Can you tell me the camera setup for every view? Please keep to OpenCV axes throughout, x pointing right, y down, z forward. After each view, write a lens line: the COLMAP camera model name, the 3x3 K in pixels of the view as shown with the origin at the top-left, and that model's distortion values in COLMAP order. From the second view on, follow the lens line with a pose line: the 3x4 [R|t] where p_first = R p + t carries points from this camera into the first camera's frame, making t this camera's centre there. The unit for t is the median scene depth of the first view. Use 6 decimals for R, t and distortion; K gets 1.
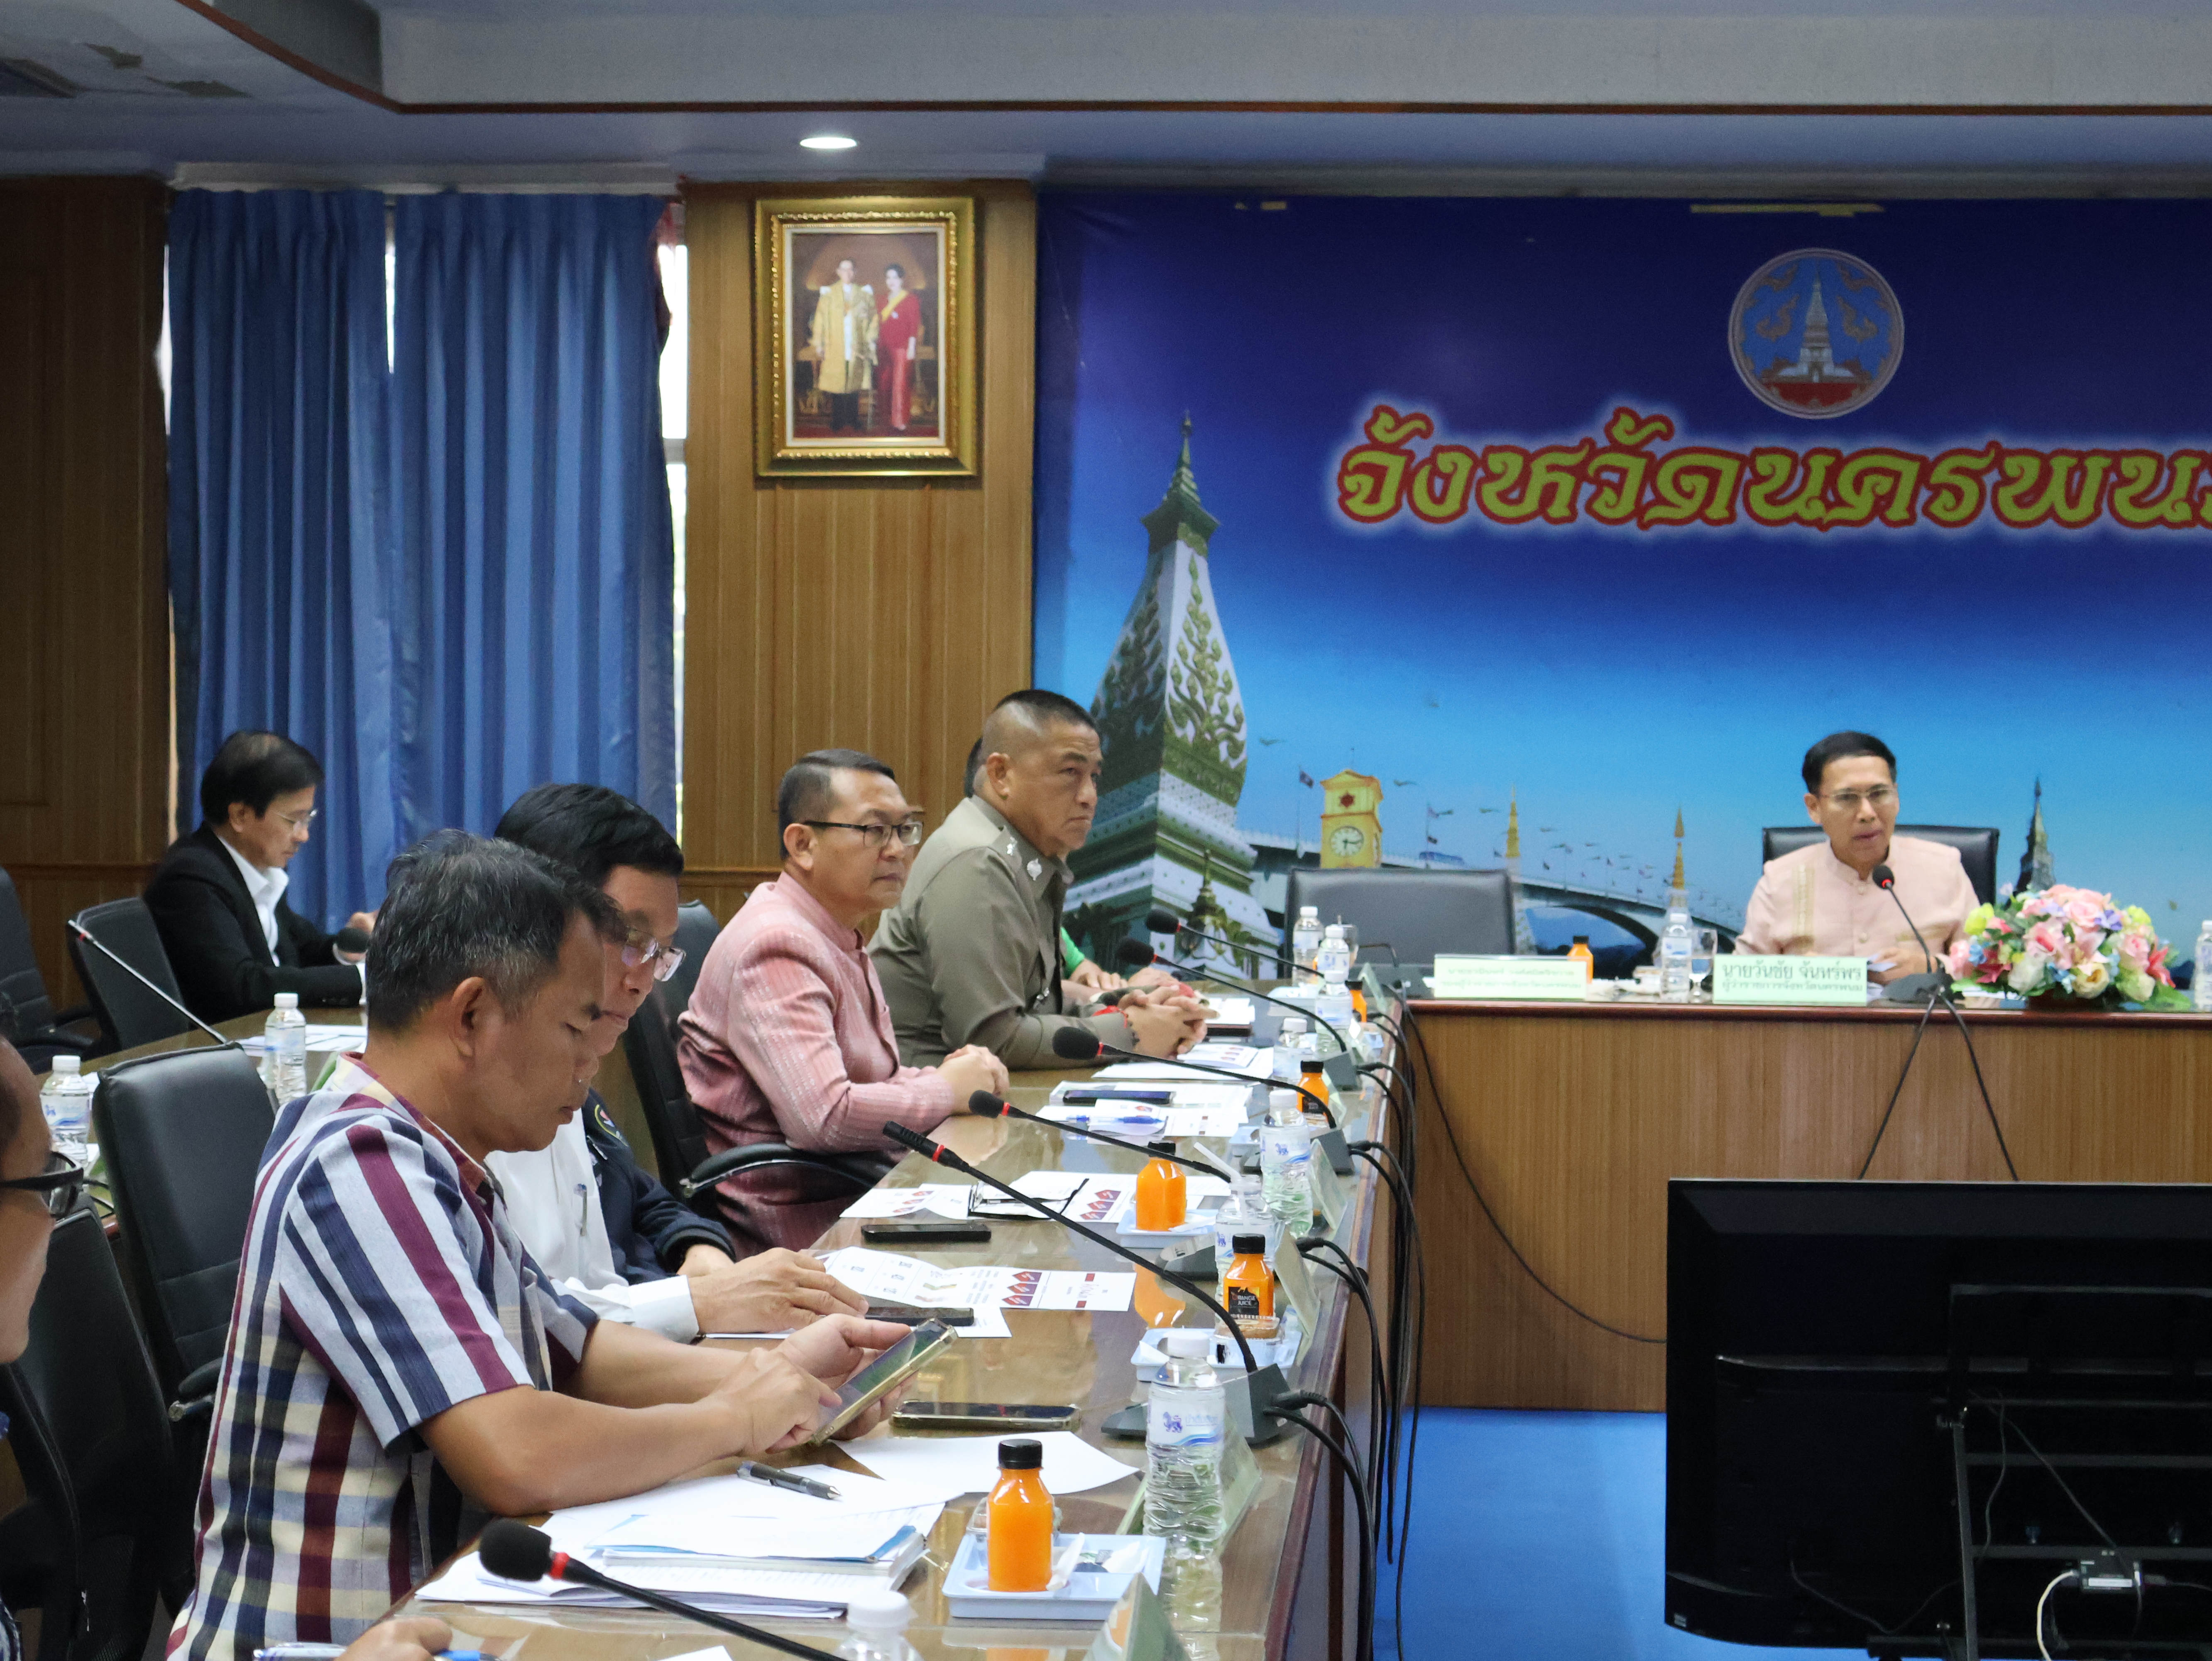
lens RADIAL K [[4934.7, 0, 1082.6], [0, 4934.7, 838.2], [0, 0, 1]] dist [0.030785, -0.237266]
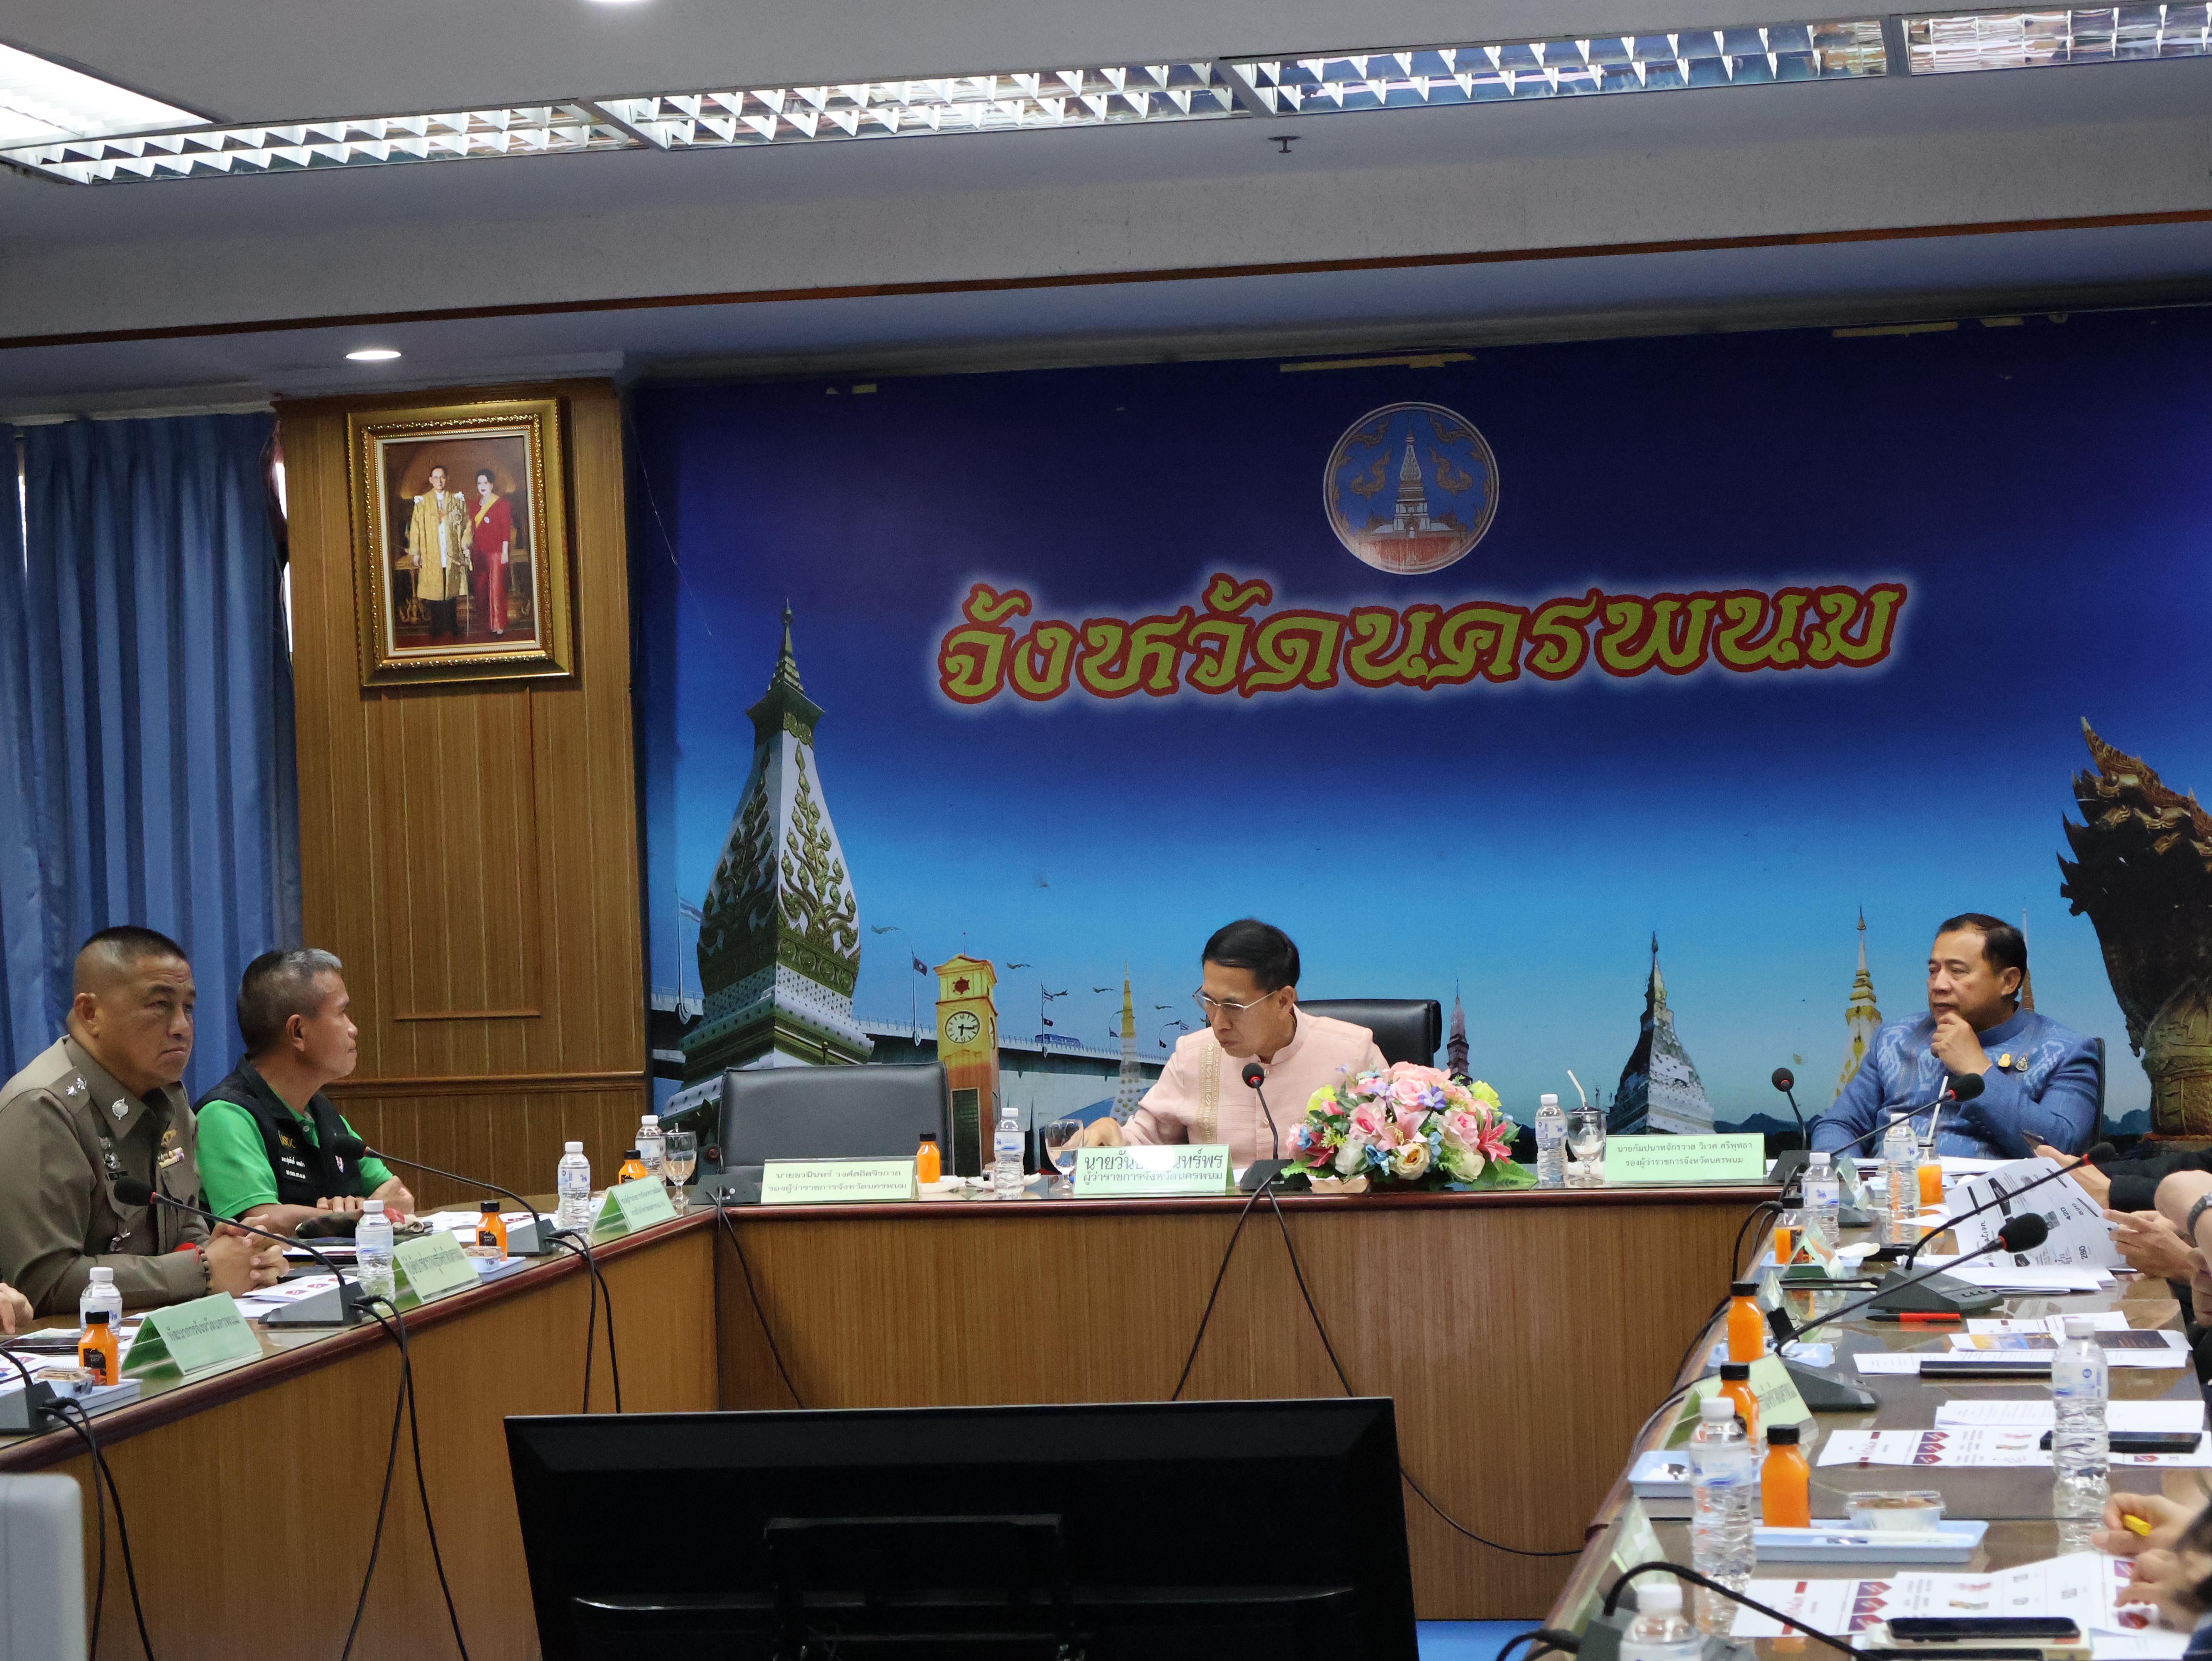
lens RADIAL K [[4934.7, 0, 1082.6], [0, 4934.7, 838.2], [0, 0, 1]] dist [0.030785, -0.237266]
pose [[0.992748, -0.046410, -0.110894, 0.190672], [0.043181, 0.998575, -0.031346, -0.005237], [0.112191, 0.026330, 0.993338, 0.023926]]
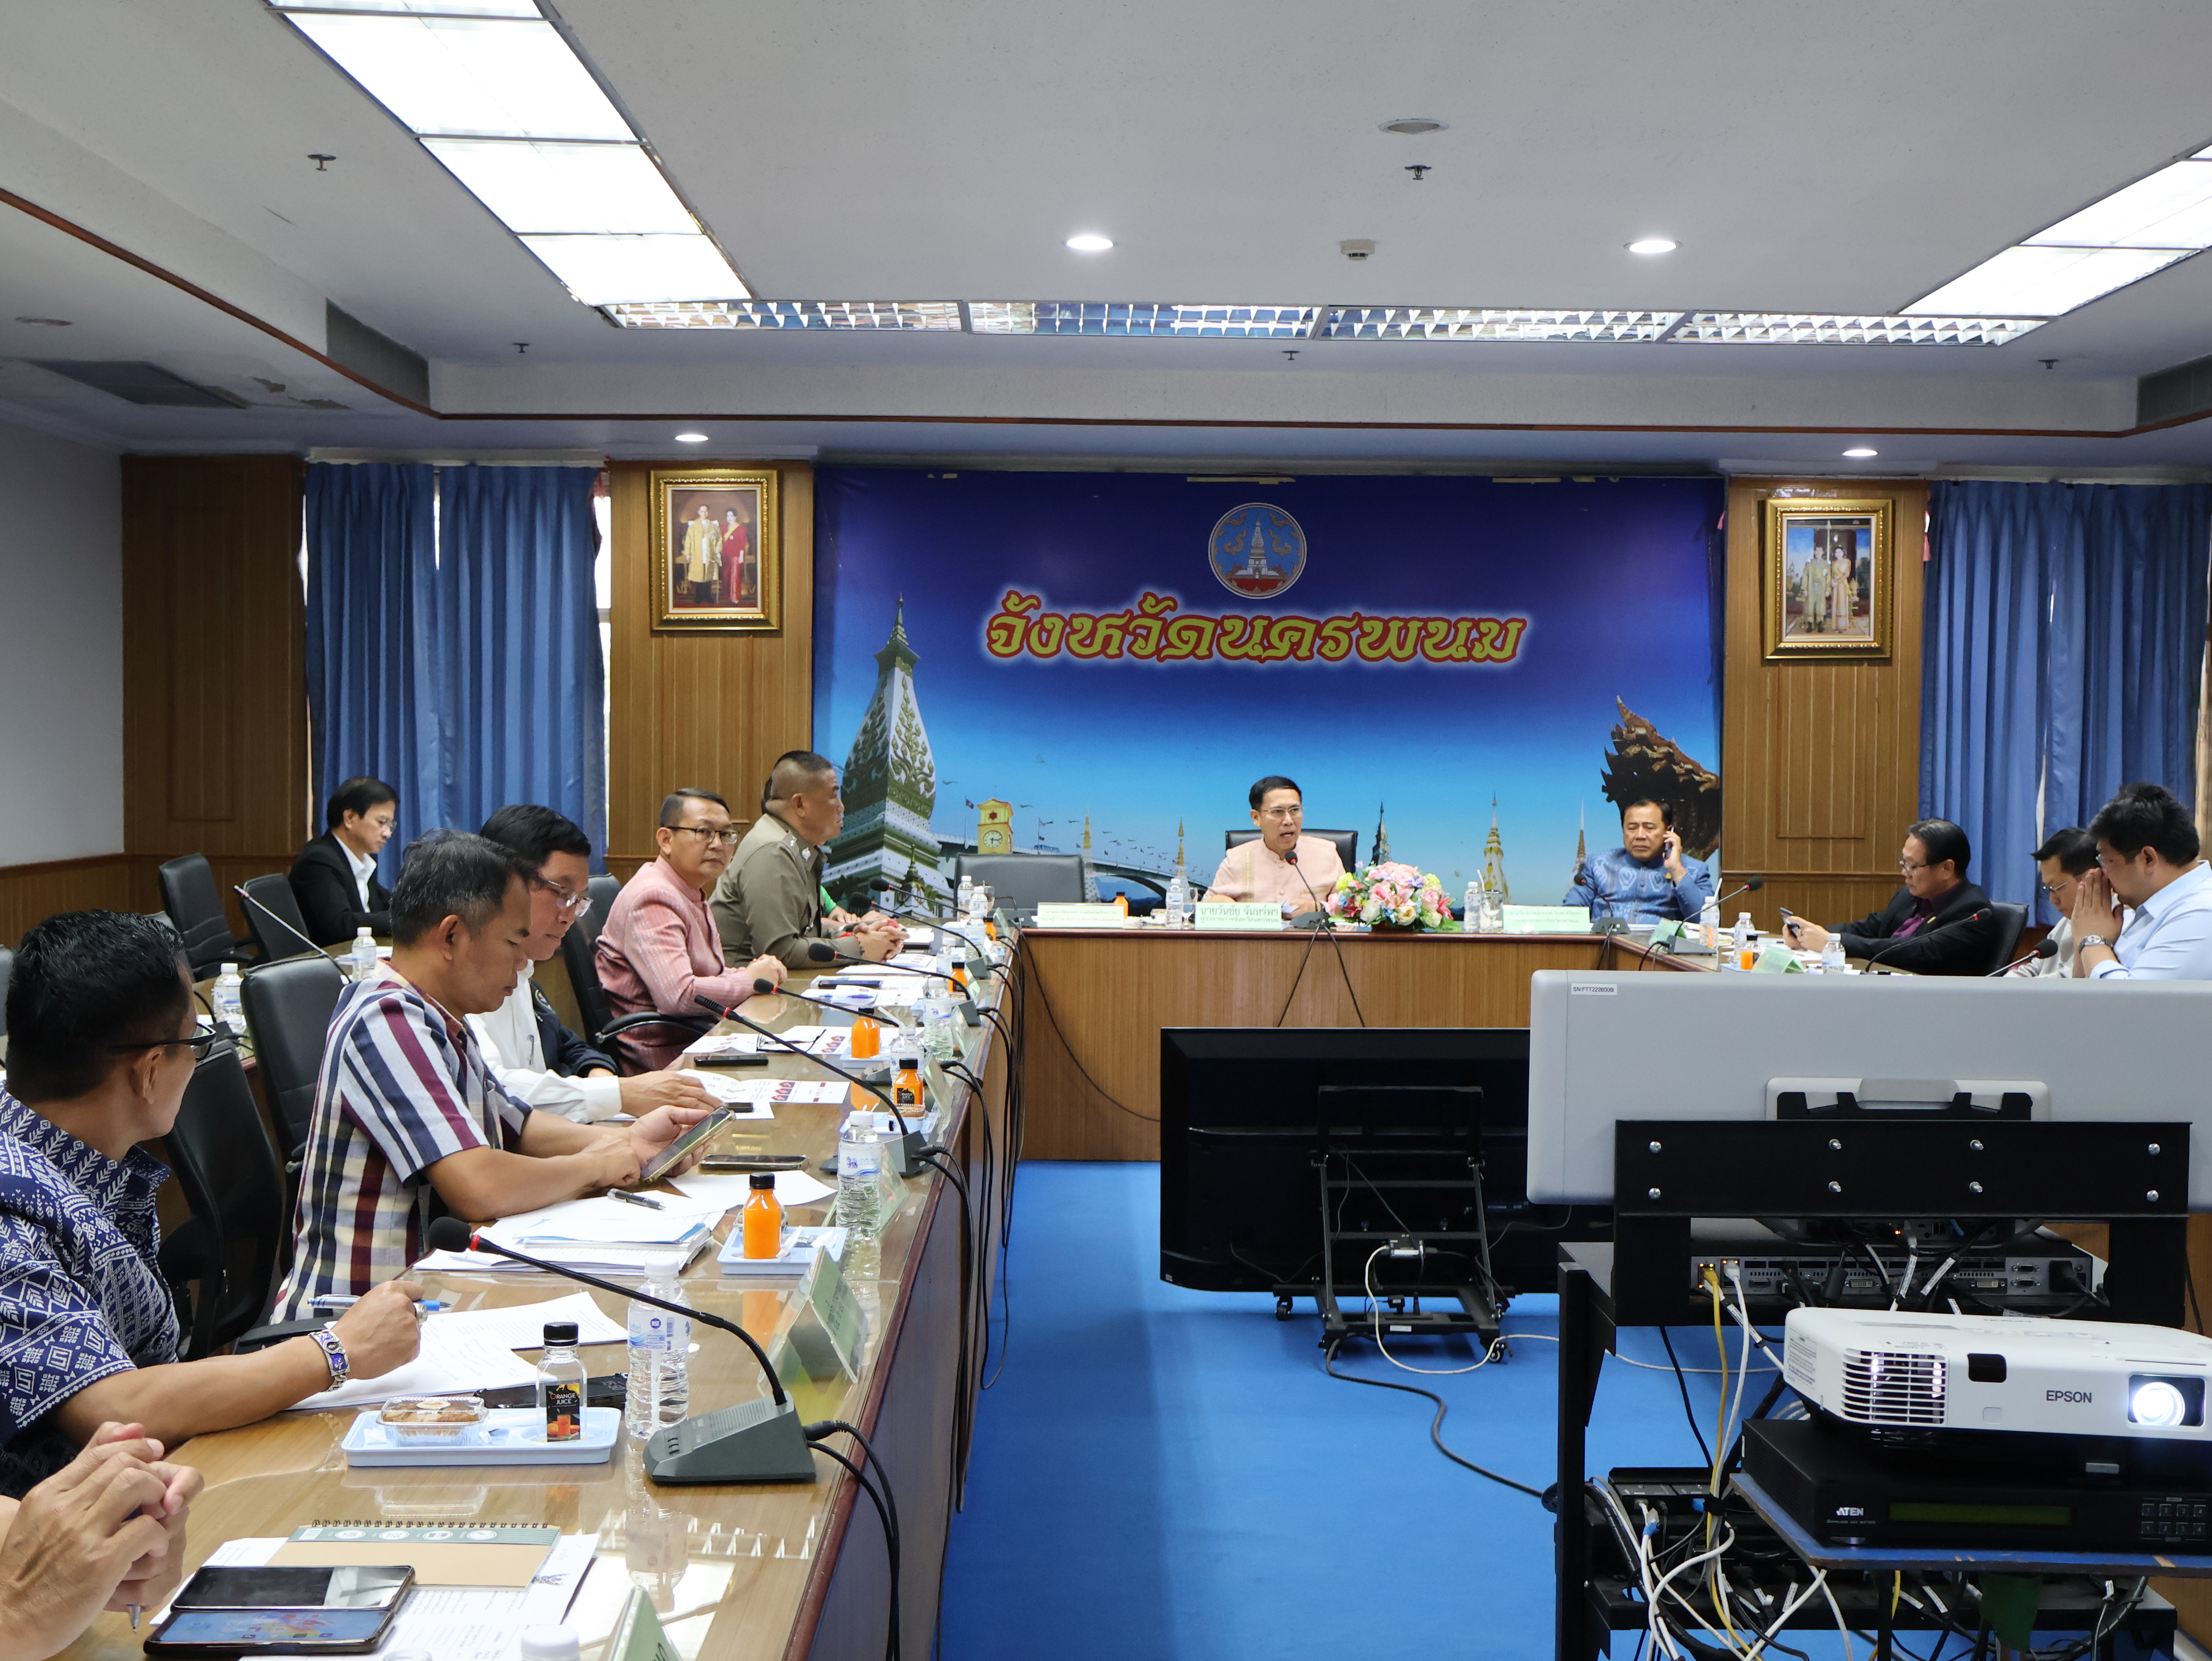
lens RADIAL K [[2833.3, 0, 1088.3], [0, 2833.3, 841.9], [0, 0, 1]] dist [0.009190, -0.039965]
pose [[0.996713, -0.002749, 0.080970, 0.005990], [0.002696, 0.999996, 0.000769, 0.000884], [-0.080972, -0.000548, 0.996716, -0.004739]]
